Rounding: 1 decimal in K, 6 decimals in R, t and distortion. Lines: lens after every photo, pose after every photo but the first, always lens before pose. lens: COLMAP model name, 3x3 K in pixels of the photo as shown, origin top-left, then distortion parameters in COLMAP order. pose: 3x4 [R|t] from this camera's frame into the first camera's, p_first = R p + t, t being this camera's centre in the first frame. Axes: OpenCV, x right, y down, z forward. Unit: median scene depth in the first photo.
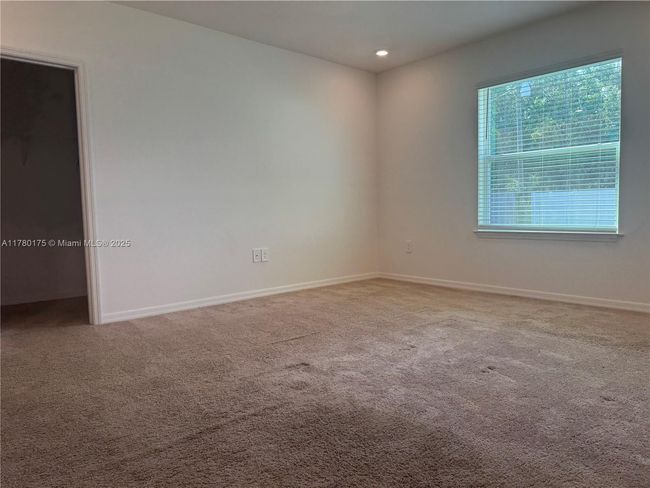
lens RADIAL K [[461.9, 0, 325.0], [0, 461.9, 244.0], [0, 0, 1]] dist [0.001184, -0.006760]
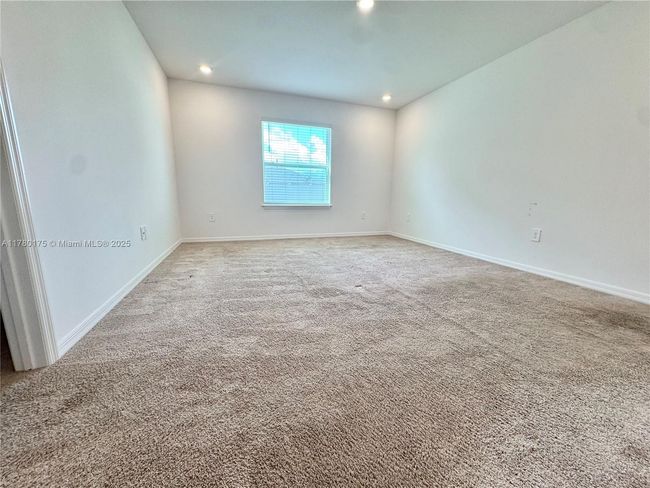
lens RADIAL K [[259.0, 0, 325.0], [0, 259.0, 244.0], [0, 0, 1]] dist [-0.001883, -0.000091]
pose [[0.383901, -0.147267, 0.911555, -0.815743], [0.046727, 0.989033, 0.140105, -0.017794], [-0.922191, -0.011192, 0.386573, 0.671823]]
